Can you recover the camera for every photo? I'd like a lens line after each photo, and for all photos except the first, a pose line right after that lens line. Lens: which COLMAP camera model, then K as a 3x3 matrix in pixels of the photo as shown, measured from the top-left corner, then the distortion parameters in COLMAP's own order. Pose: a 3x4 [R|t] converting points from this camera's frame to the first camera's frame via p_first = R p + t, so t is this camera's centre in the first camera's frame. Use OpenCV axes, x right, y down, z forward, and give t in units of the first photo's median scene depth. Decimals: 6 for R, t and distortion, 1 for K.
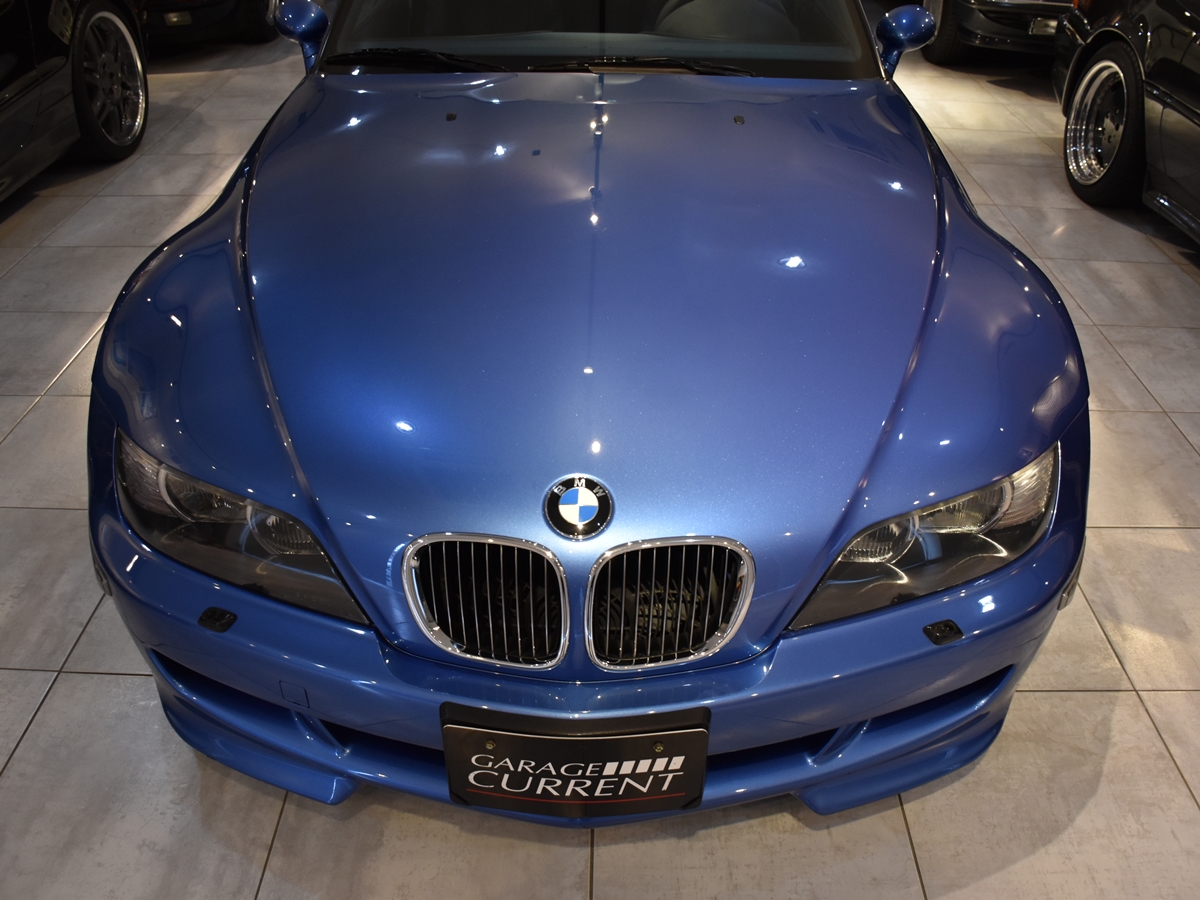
lens RADIAL K [[1079.5, 0, 589.2], [0, 1079.5, 489.3], [0, 0, 1]] dist [-0.150281, 0.103458]
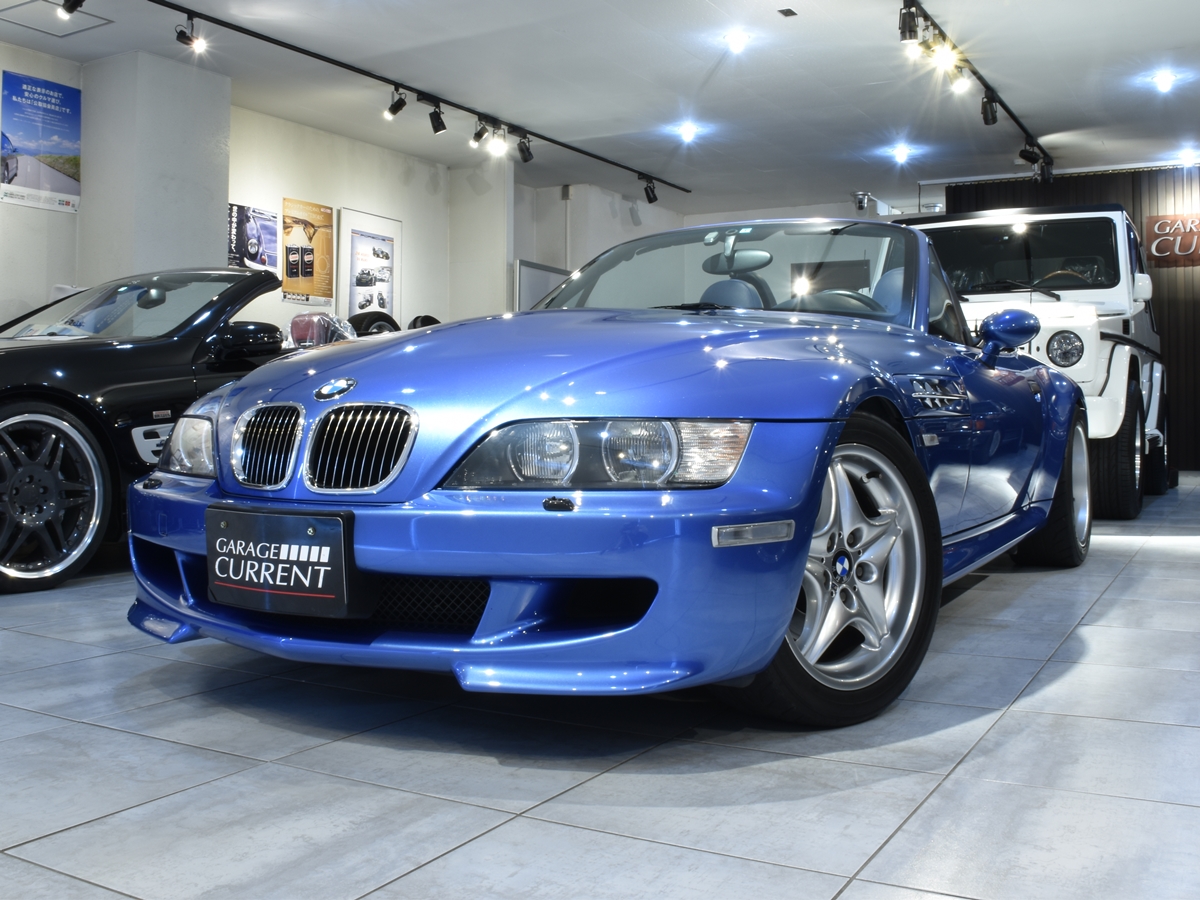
lens RADIAL K [[1240.2, 0, 593.3], [0, 1240.2, 365.8], [0, 0, 1]] dist [-0.112002, 0.000000]
pose [[0.871956, -0.022886, -0.489049, 0.927339], [-0.275054, 0.803461, -0.528011, 0.647740], [0.405016, 0.594917, 0.694288, -0.044266]]
